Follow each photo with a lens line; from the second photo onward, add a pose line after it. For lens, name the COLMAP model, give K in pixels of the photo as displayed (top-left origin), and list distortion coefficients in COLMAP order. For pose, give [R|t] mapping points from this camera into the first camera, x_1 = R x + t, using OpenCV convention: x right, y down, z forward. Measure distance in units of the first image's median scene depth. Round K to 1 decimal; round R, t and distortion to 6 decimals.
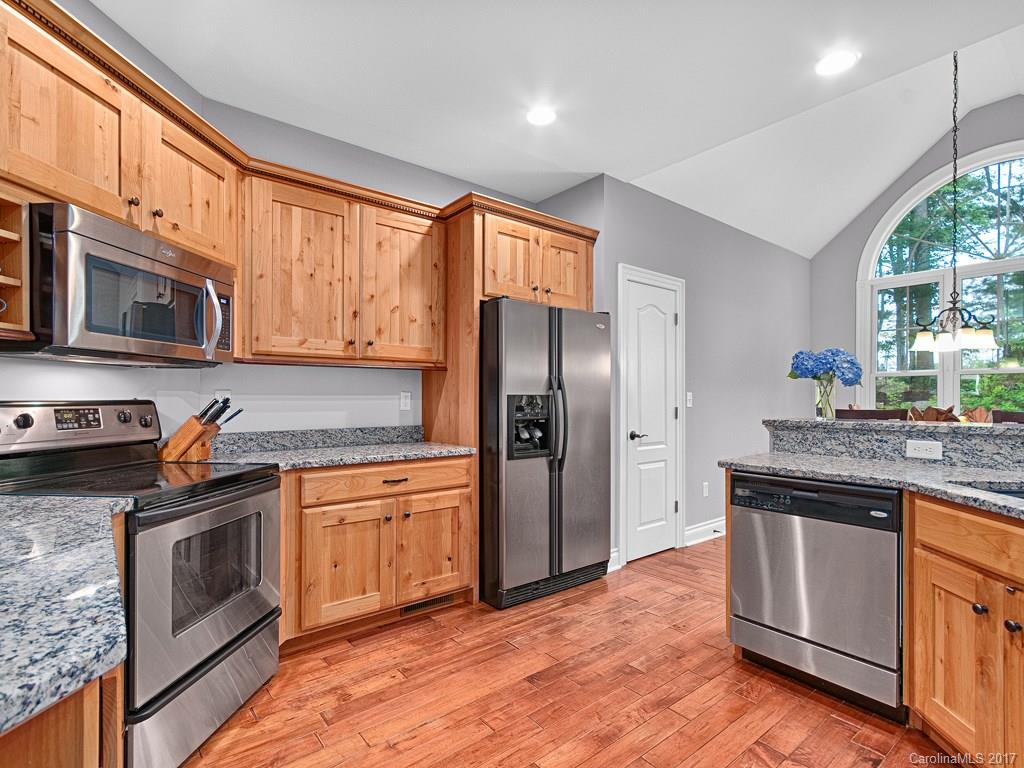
lens RADIAL K [[517.3, 0, 493.9], [0, 517.3, 397.9], [0, 0, 1]] dist [0.017109, -0.001905]
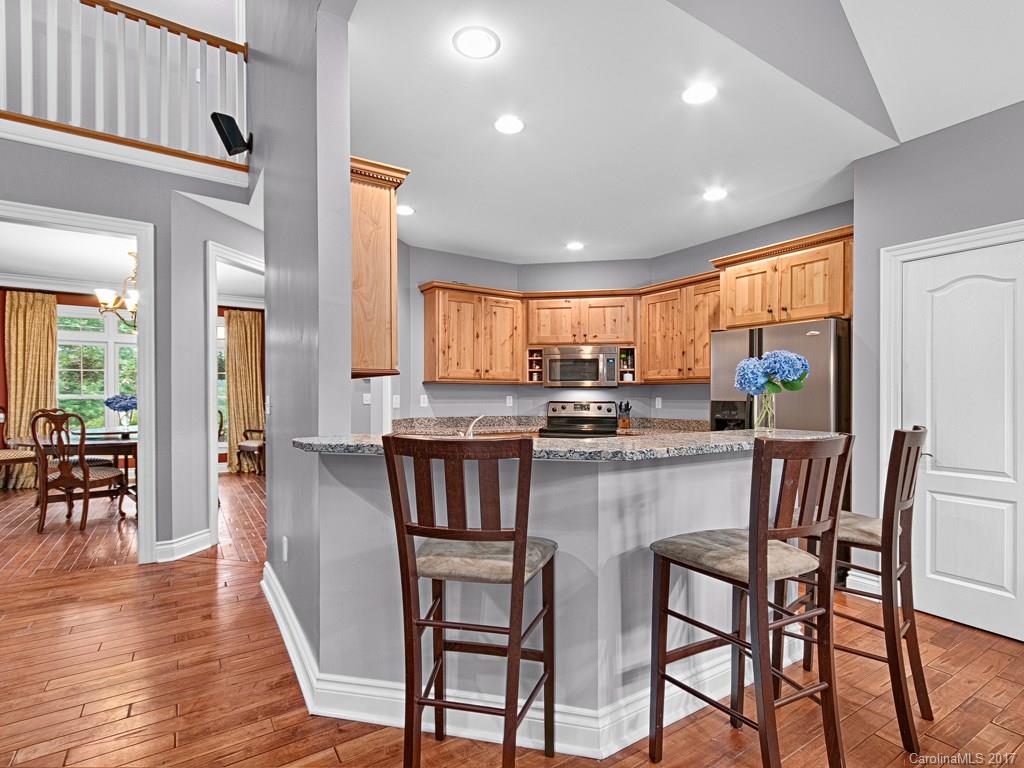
lens RADIAL K [[517.3, 0, 522.3], [0, 517.3, 401.8], [0, 0, 1]] dist [0.017109, -0.001905]
pose [[-0.087727, 0.011370, -0.996080, 1.437900], [-0.004173, 0.999922, 0.011781, -0.017264], [0.996136, 0.005190, -0.087672, 0.600119]]
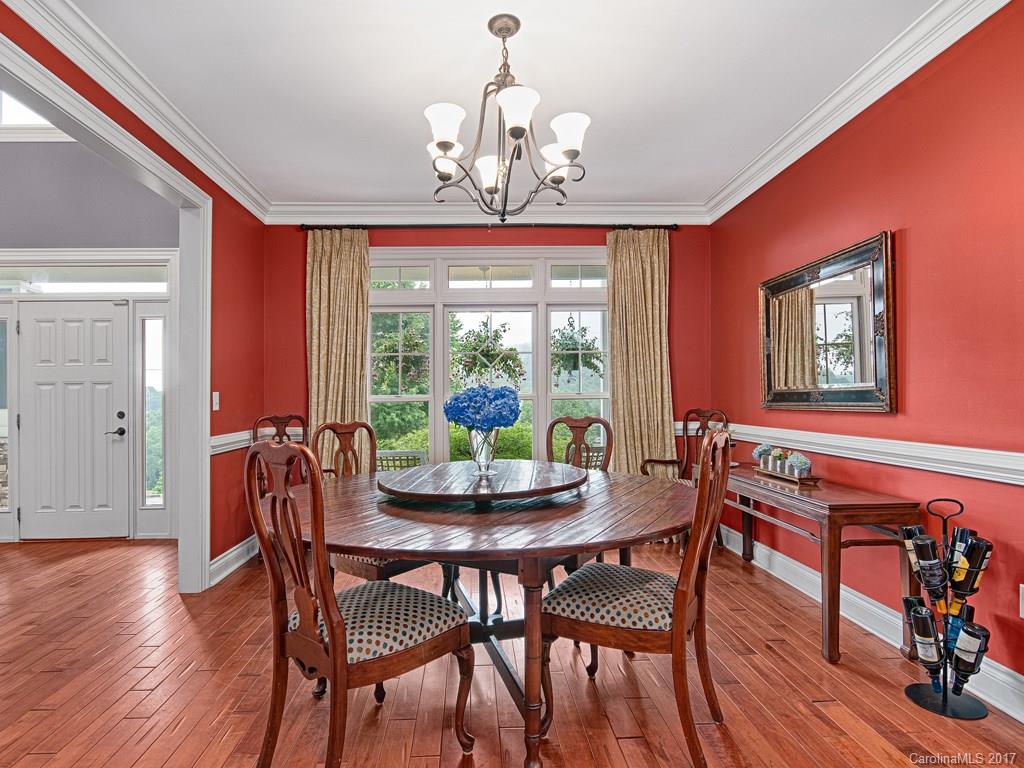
lens RADIAL K [[576.9, 0, 510.1], [0, 576.9, 386.4], [0, 0, 1]] dist [0.001659, -0.000538]
pose [[-0.568694, -0.012403, -0.822456, -4.036848], [0.012144, 0.999651, -0.023472, 0.077750], [0.822460, -0.023337, -0.568345, -4.847129]]
